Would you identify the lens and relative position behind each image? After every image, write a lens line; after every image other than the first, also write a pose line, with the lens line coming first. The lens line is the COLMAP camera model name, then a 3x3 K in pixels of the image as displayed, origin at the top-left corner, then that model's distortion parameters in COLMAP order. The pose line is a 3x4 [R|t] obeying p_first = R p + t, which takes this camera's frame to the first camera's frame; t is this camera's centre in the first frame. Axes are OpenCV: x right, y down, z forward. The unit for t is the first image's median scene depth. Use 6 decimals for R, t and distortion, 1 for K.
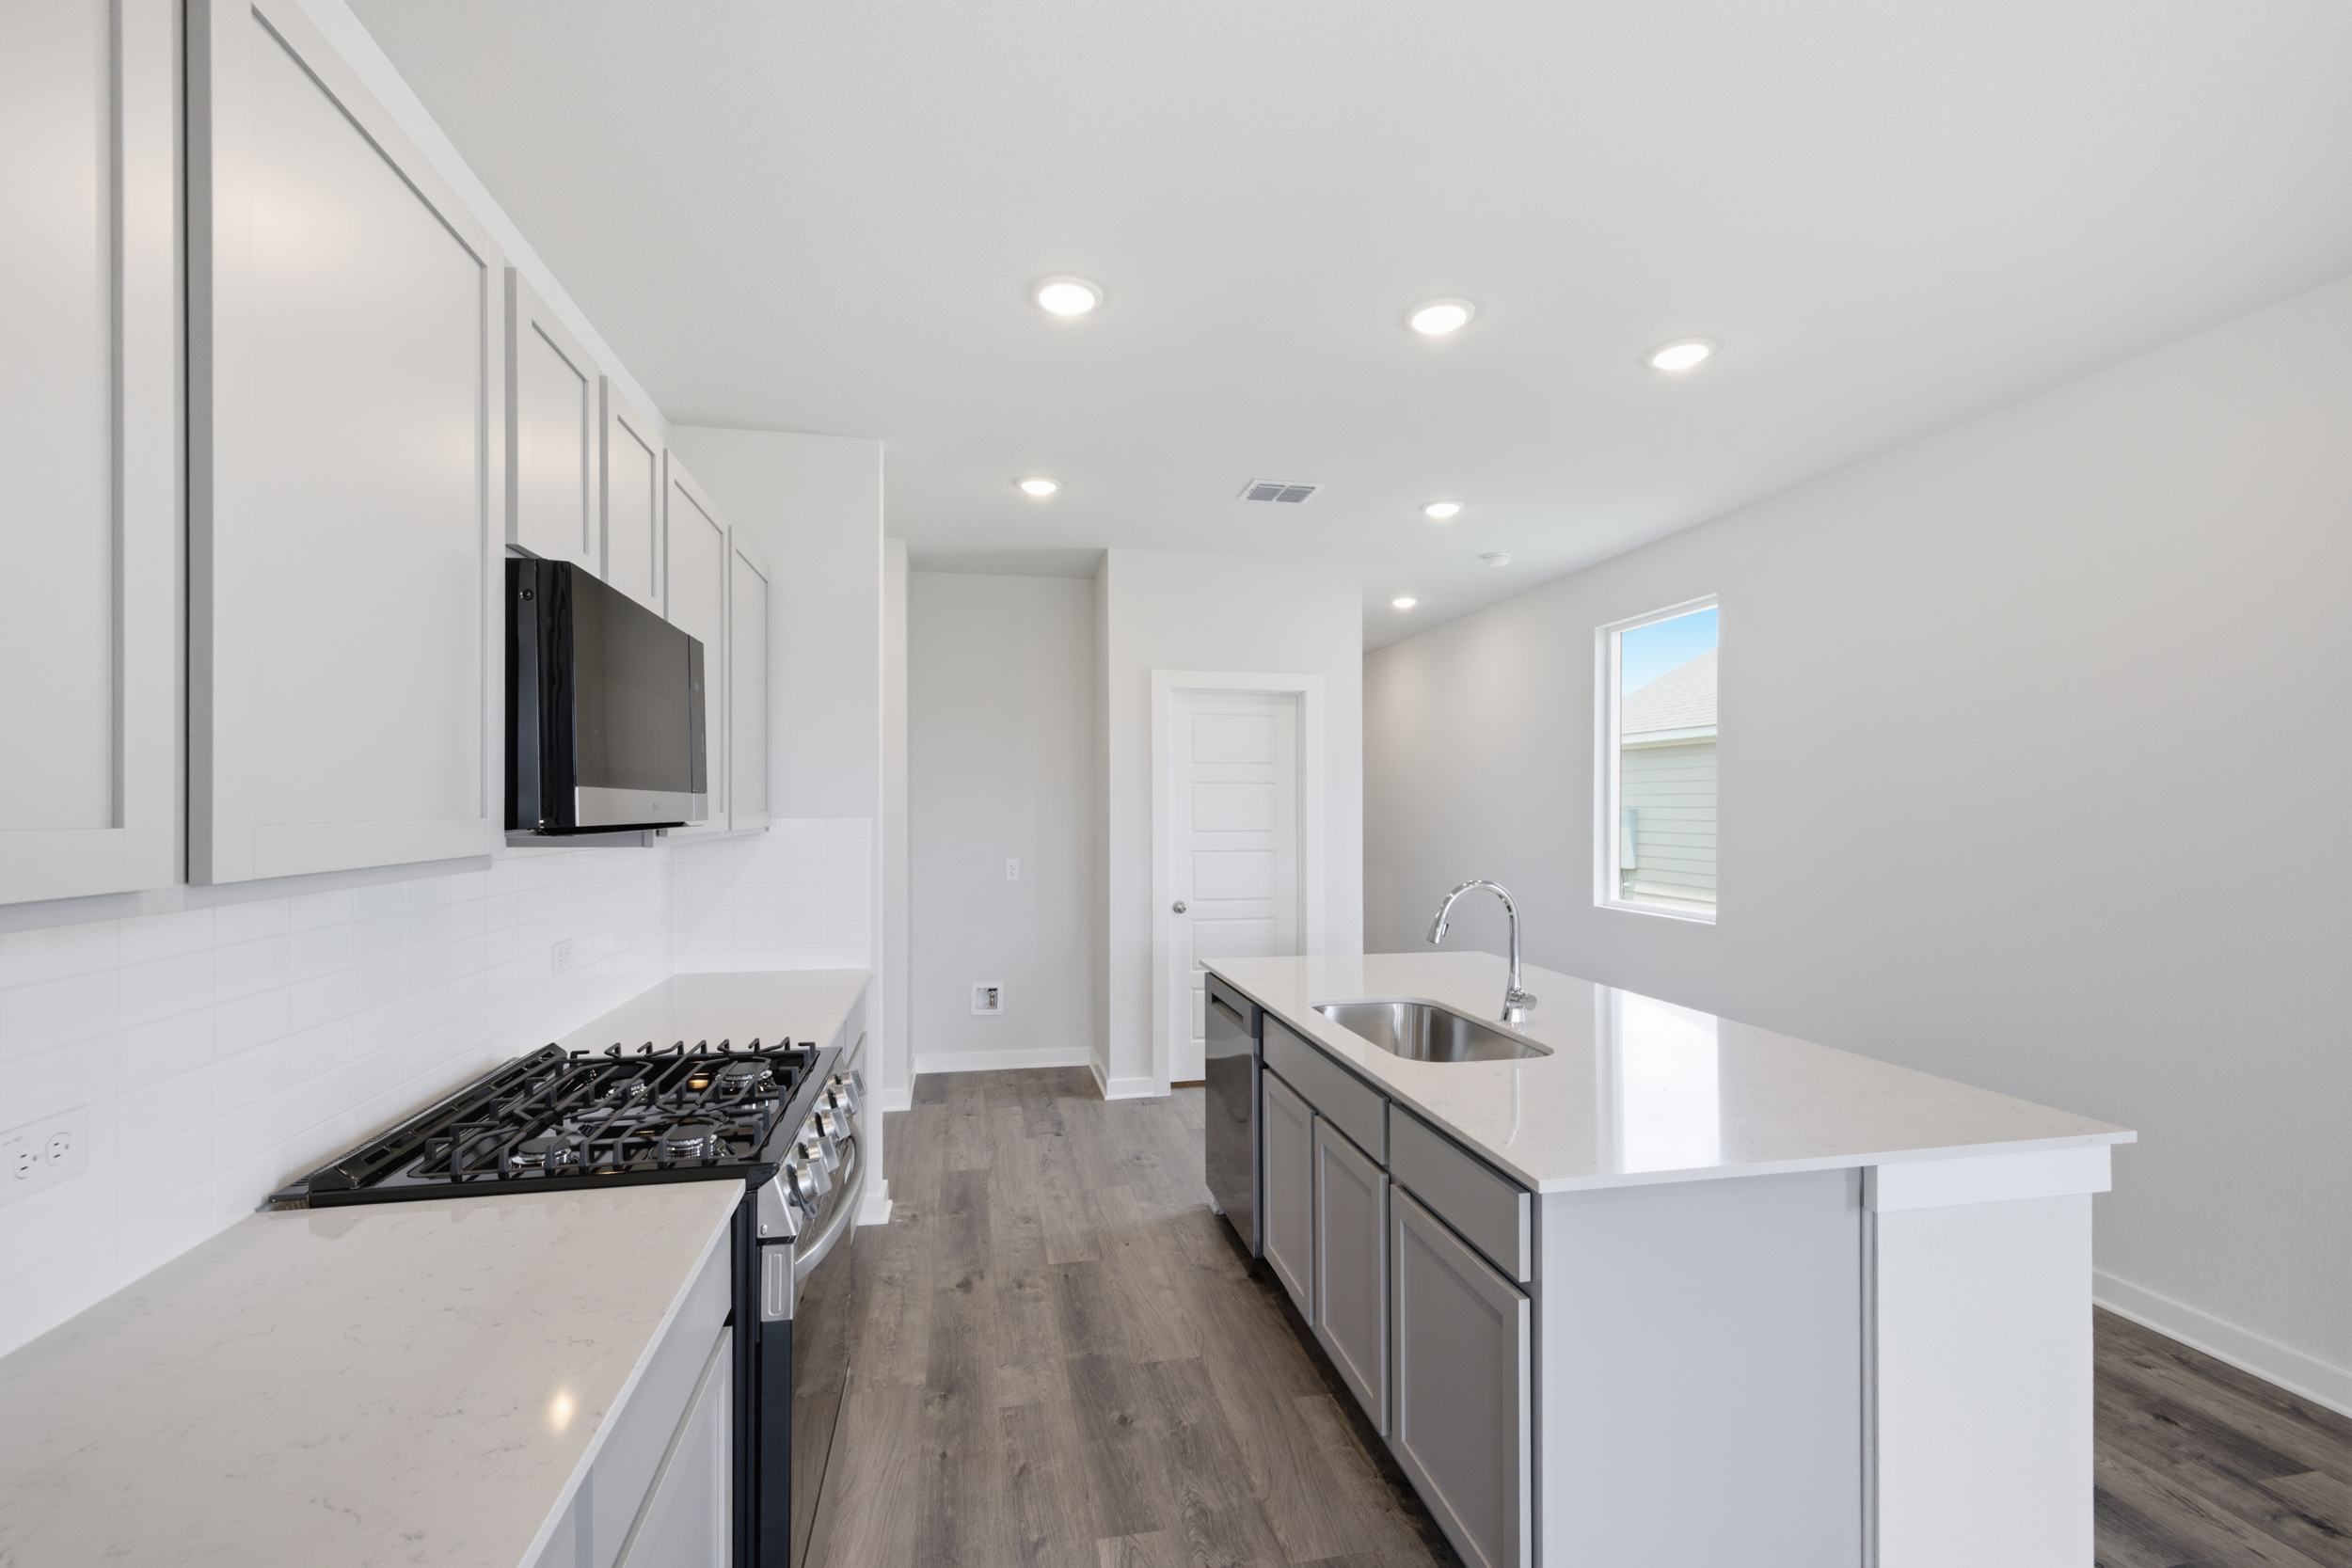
lens RADIAL K [[990.9, 0, 1165.1], [0, 990.9, 804.3], [0, 0, 1]] dist [0.002363, -0.000165]
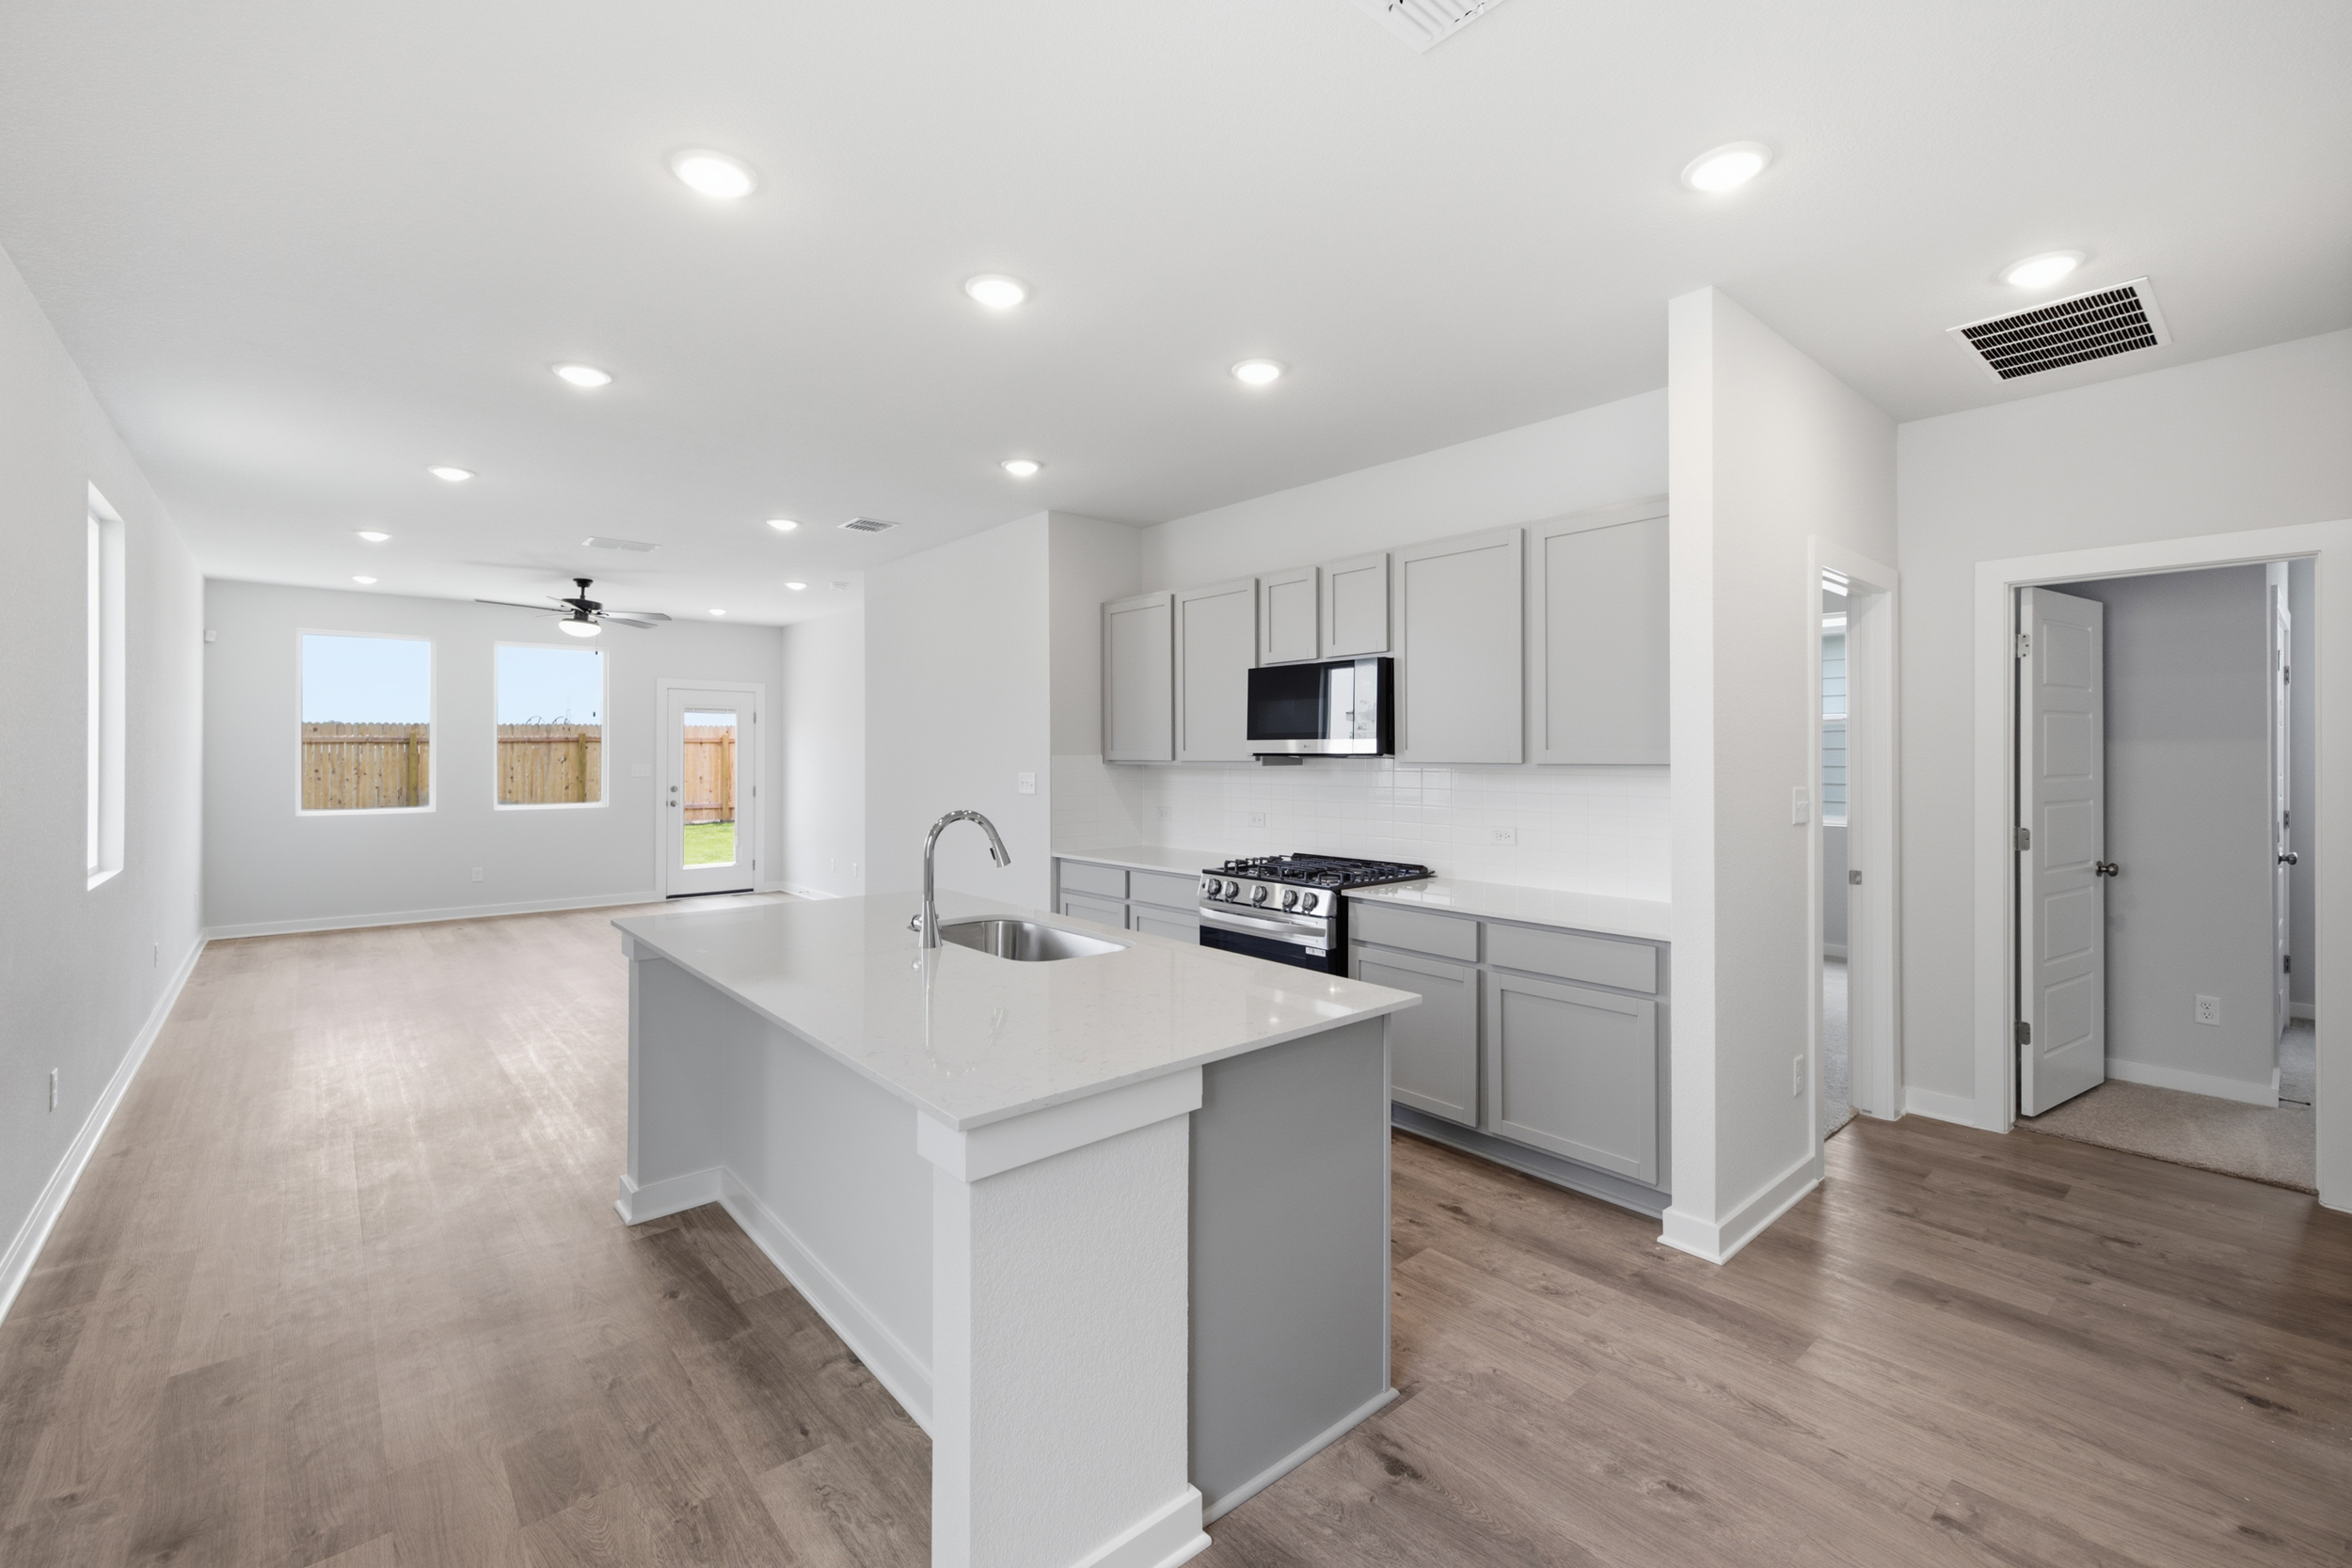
lens RADIAL K [[999.3, 0, 1195.8], [0, 999.3, 755.6], [0, 0, 1]] dist [0.002706, -0.000171]
pose [[-0.863072, -0.000820, -0.505080, 0.679675], [0.001240, 0.999992, -0.003742, 0.024928], [0.505079, -0.003856, -0.863065, 2.172183]]
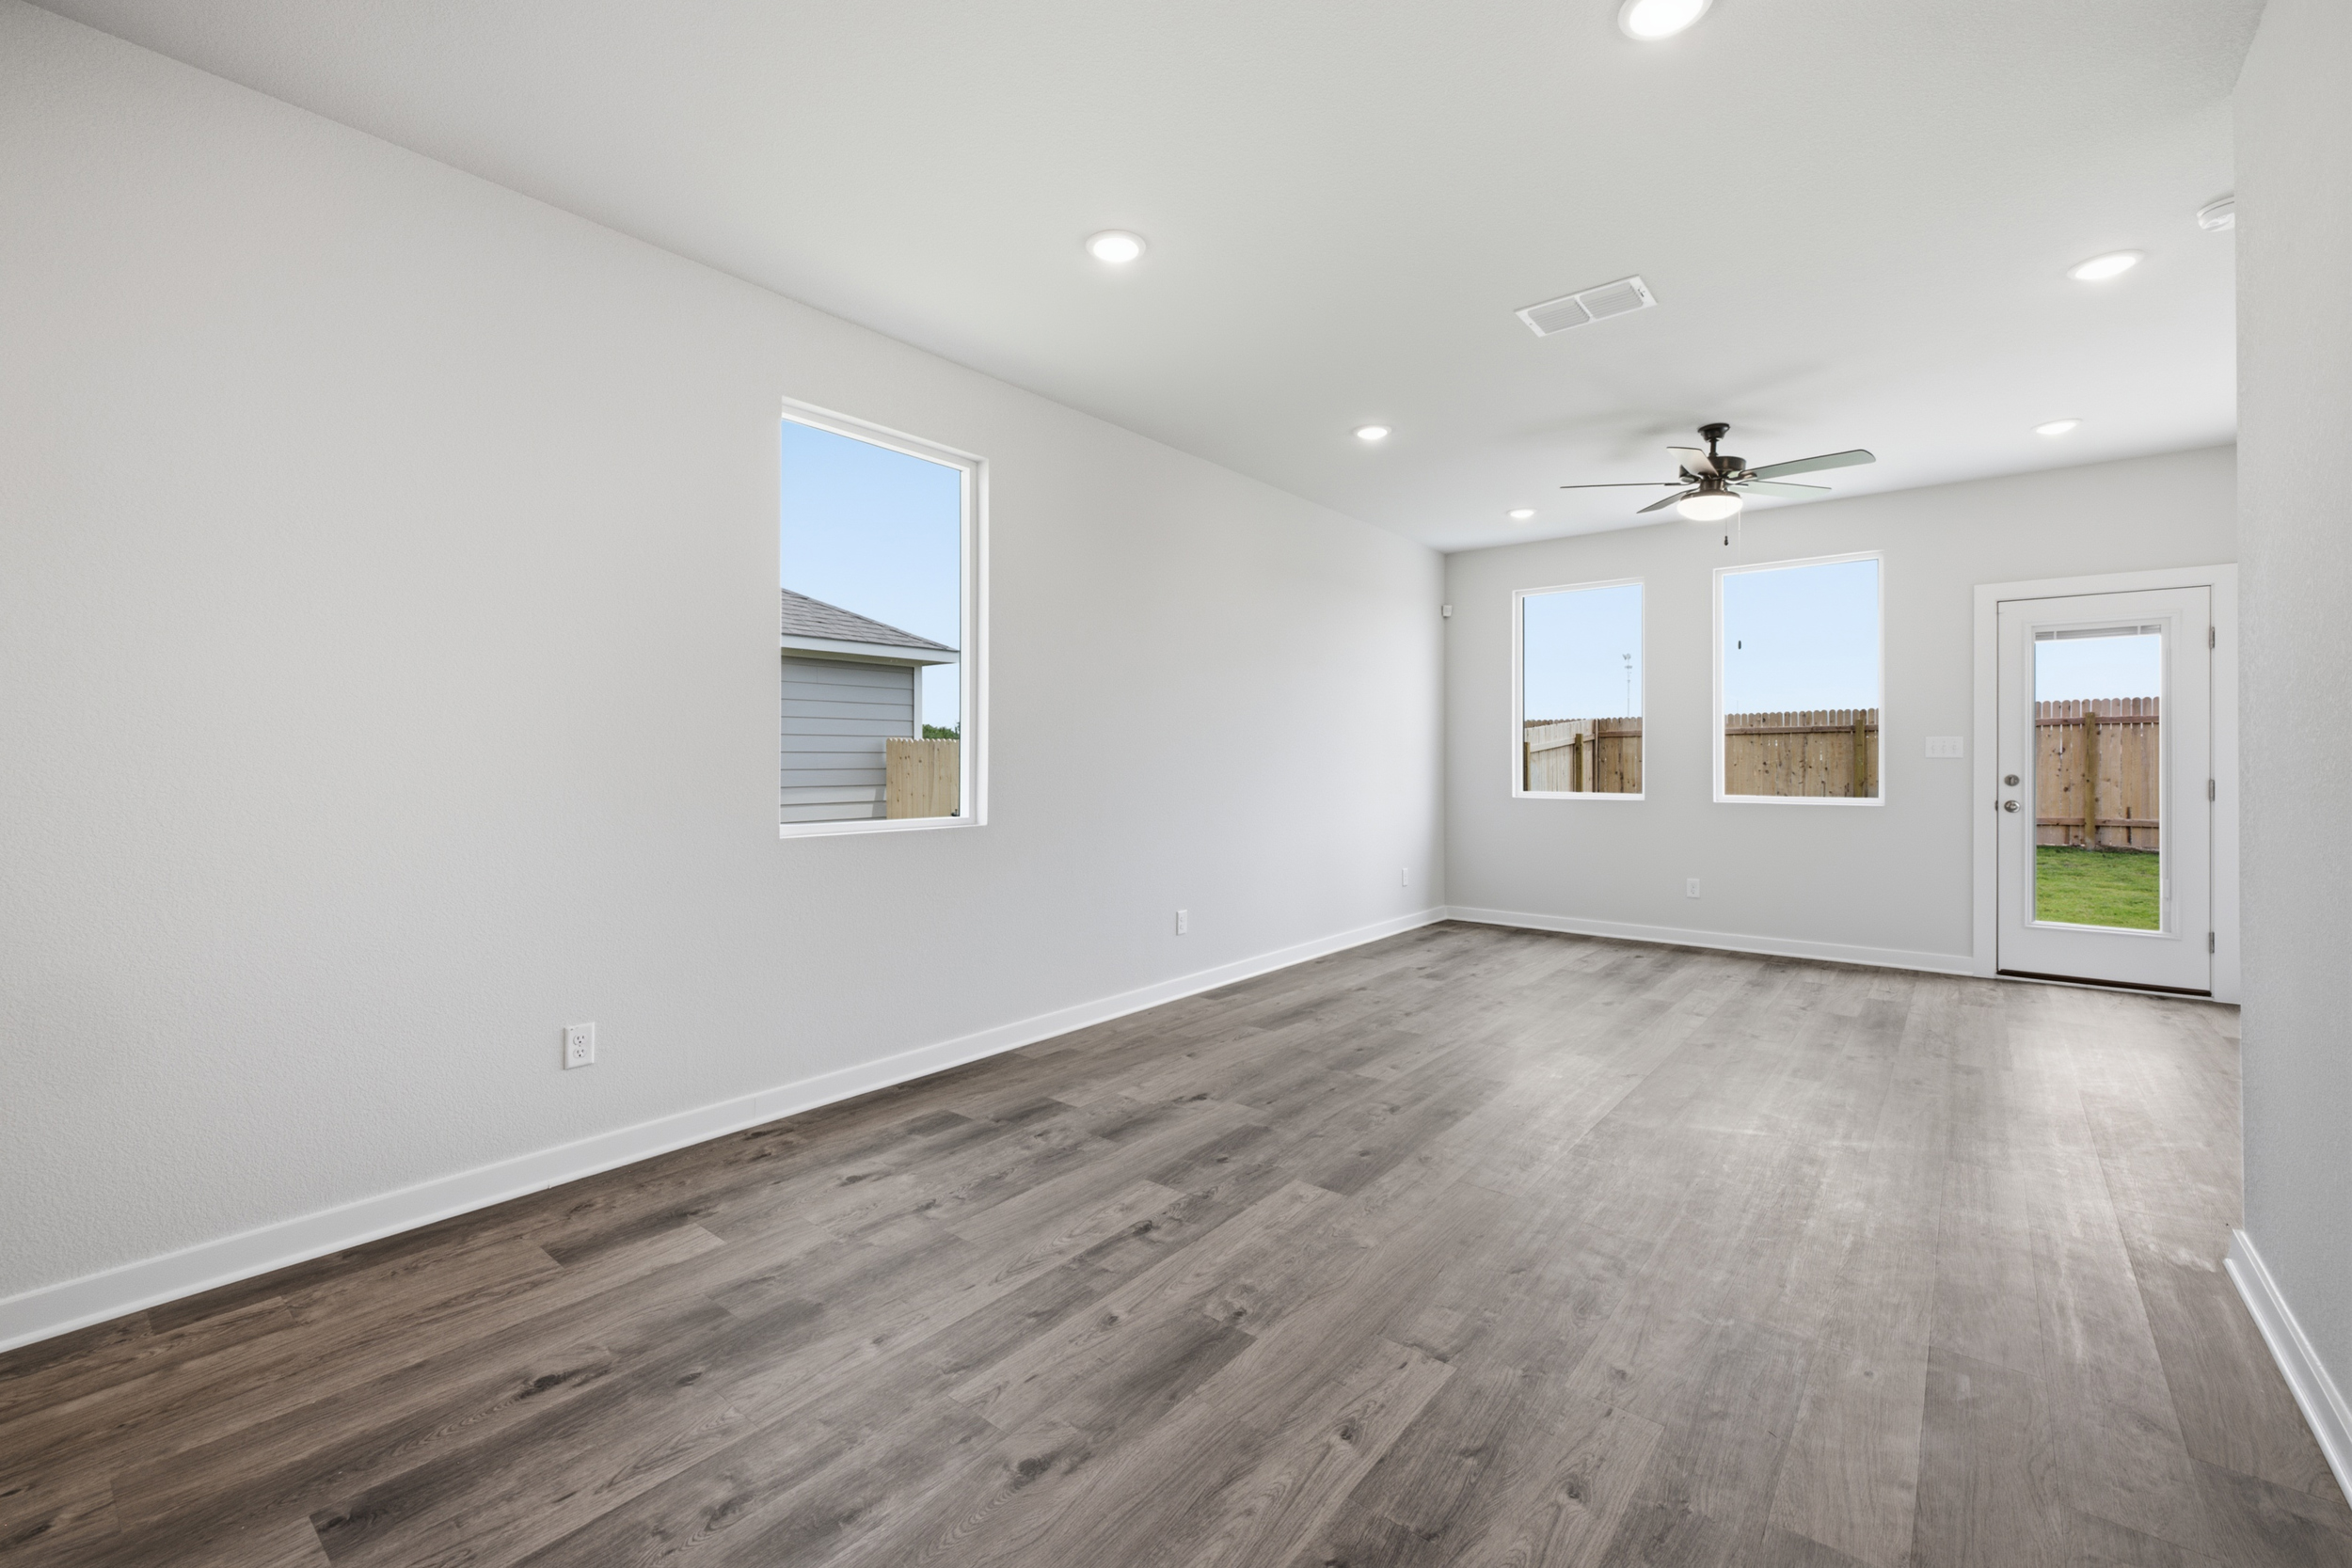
lens RADIAL K [[993.5, 0, 1176.5], [0, 993.5, 760.6], [0, 0, 1]] dist [0.000843, -0.000255]
pose [[-0.640084, 0.001499, 0.768303, -0.039019], [-0.003401, 0.999983, -0.004785, 0.113223], [-0.768297, -0.005676, -0.640068, 0.543754]]
